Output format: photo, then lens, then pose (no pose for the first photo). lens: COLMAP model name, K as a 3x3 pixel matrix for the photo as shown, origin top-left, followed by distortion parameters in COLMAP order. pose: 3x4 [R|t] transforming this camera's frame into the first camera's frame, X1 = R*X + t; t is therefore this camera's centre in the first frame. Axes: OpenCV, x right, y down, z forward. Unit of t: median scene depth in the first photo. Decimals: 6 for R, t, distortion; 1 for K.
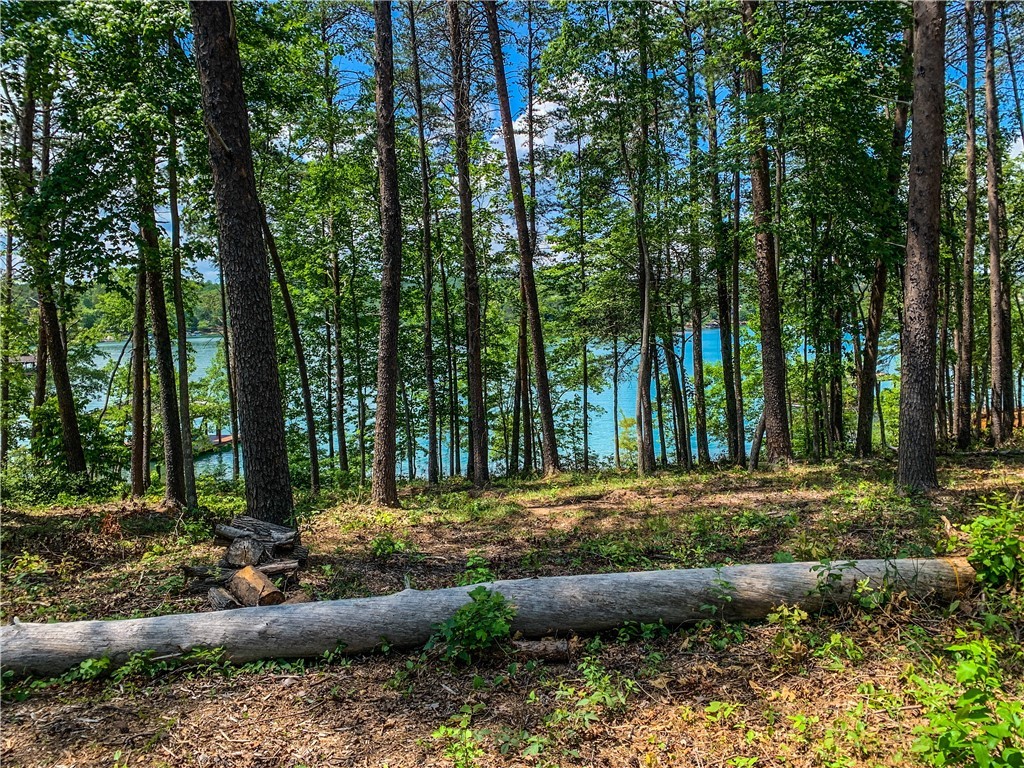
lens RADIAL K [[776.2, 0, 512.2], [0, 776.2, 383.4], [0, 0, 1]] dist [0.000771, 0.000058]
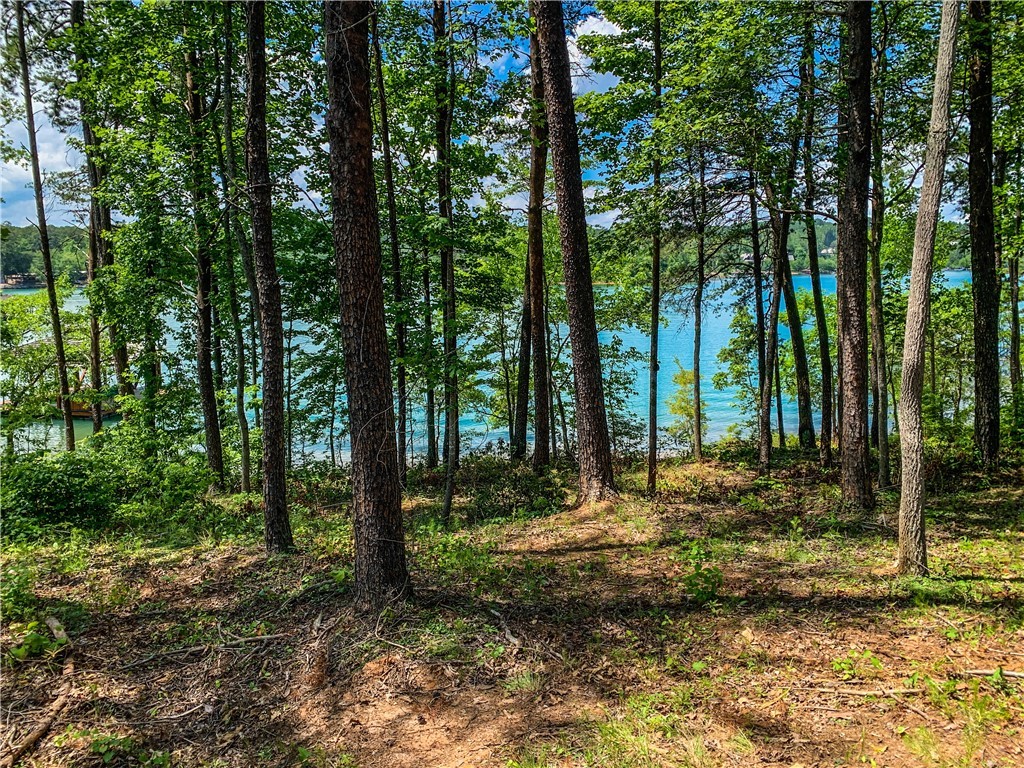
lens RADIAL K [[776.2, 0, 511.0], [0, 776.2, 385.9], [0, 0, 1]] dist [0.000771, 0.000058]
pose [[0.999702, 0.014817, -0.019378, 0.006553], [-0.013531, 0.997801, 0.064887, 0.015650], [0.020297, -0.064605, 0.997704, 0.333478]]
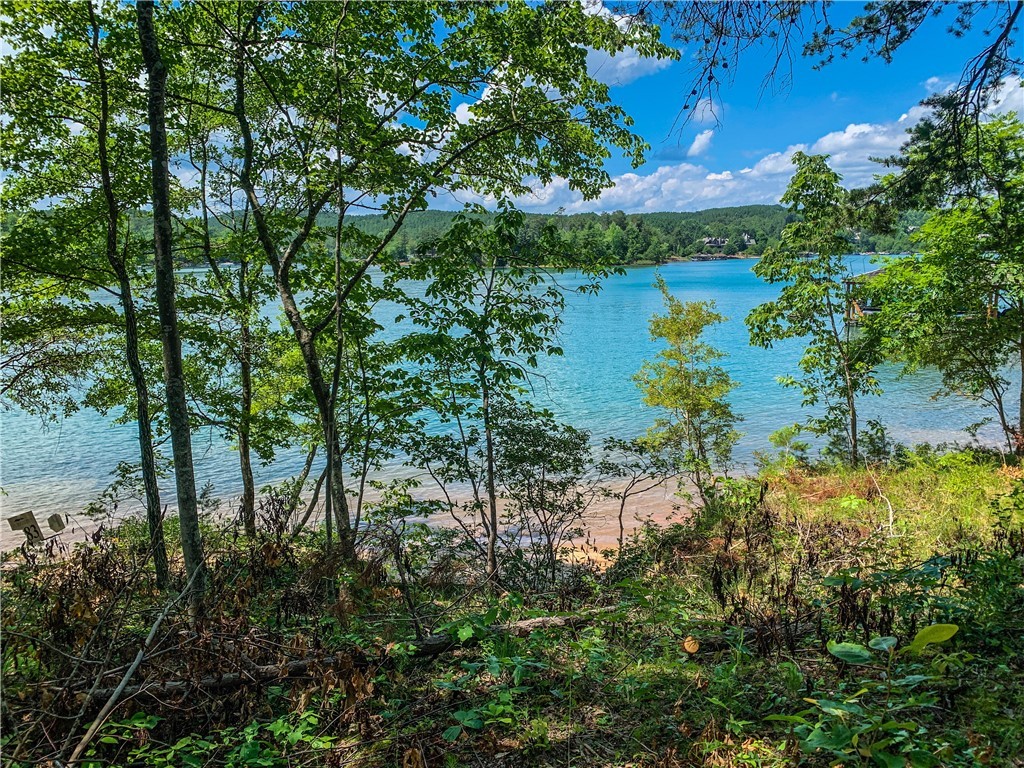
lens RADIAL K [[776.2, 0, 512.4], [0, 776.2, 382.4], [0, 0, 1]] dist [0.000771, 0.000058]
pose [[0.999331, 0.002394, 0.036508, 0.033251], [-0.005113, 0.997203, 0.074560, 0.030416], [-0.036227, -0.074697, 0.996548, 0.491914]]
